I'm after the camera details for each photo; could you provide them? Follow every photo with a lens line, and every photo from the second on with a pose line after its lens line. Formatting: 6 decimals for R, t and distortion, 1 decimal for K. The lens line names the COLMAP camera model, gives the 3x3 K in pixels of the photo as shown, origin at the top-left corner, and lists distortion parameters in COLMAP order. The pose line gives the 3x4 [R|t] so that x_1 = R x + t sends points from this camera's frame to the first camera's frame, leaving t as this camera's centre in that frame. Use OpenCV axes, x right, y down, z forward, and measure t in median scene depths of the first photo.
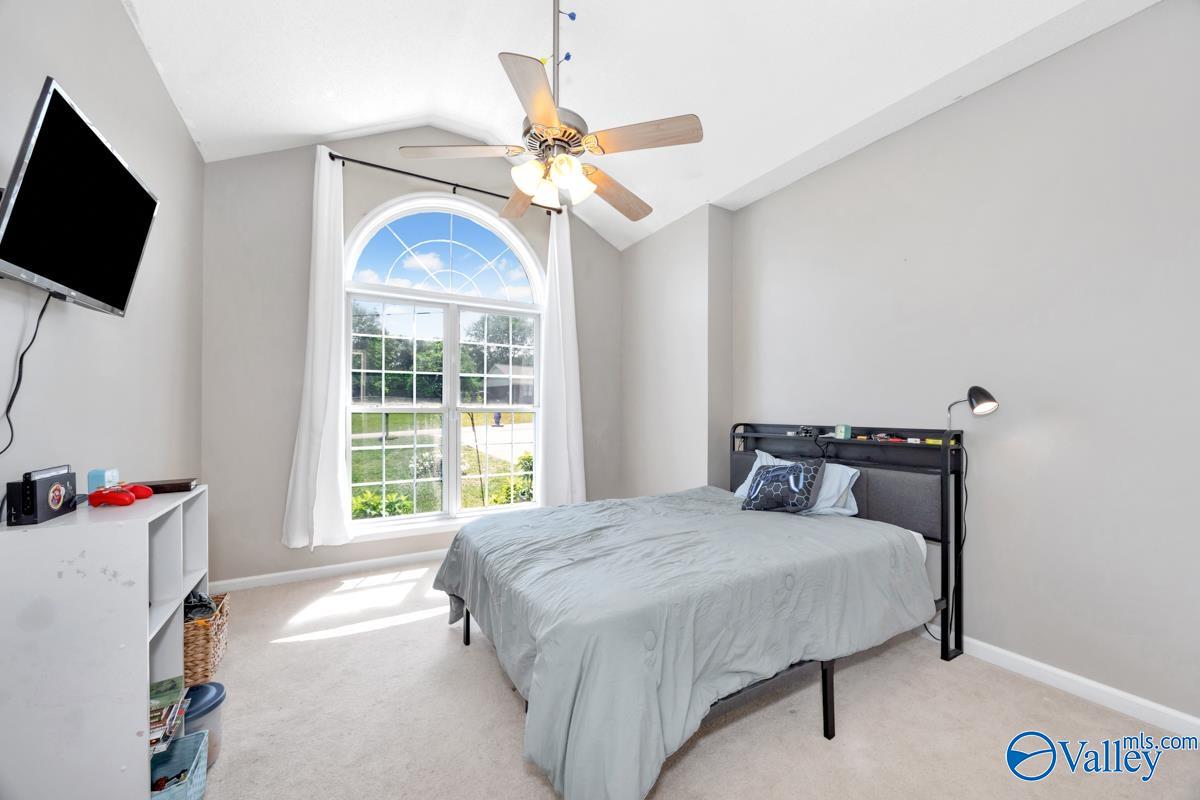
lens RADIAL K [[469.7, 0, 602.0], [0, 469.7, 400.2], [0, 0, 1]] dist [0.002521, -0.000187]
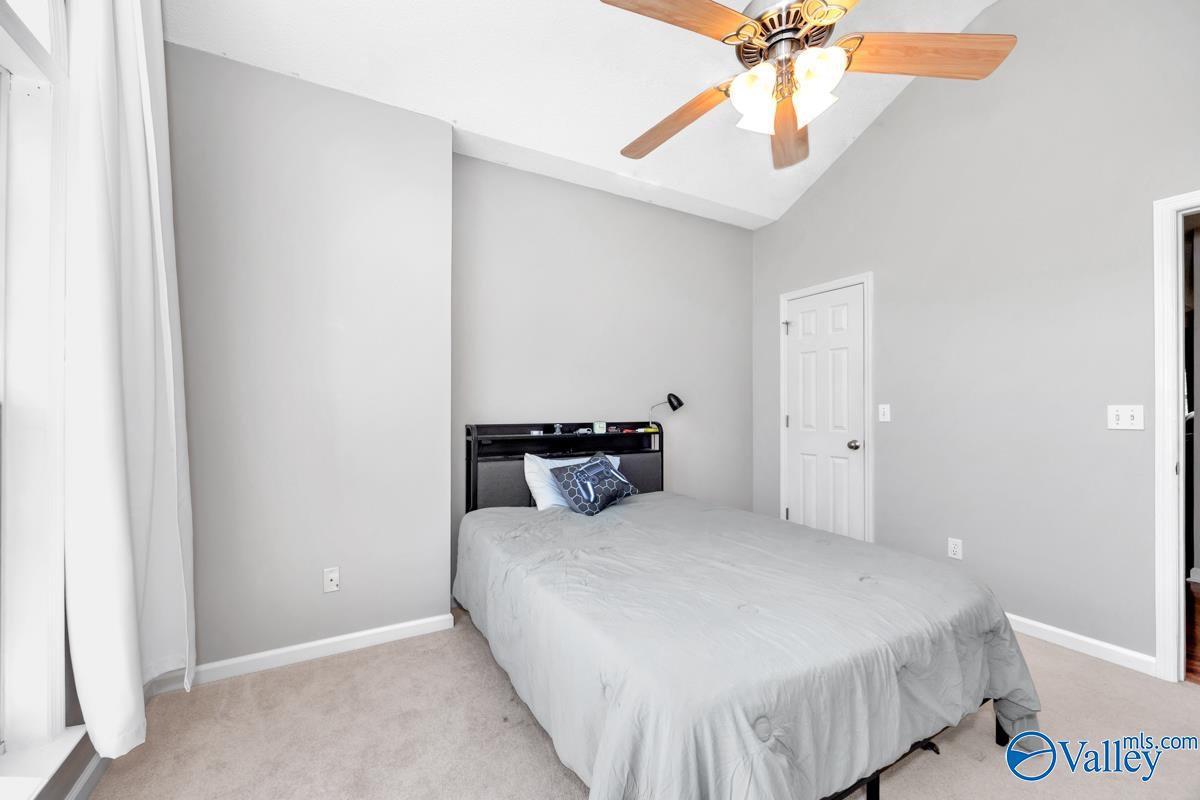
lens RADIAL K [[458.6, 0, 598.4], [0, 458.6, 404.8], [0, 0, 1]] dist [-0.002130, -0.000084]
pose [[0.000640, 0.007546, 0.999971, -0.644023], [-0.022994, 0.999707, -0.007530, 0.019024], [-0.999735, -0.022989, 0.000813, 1.005338]]
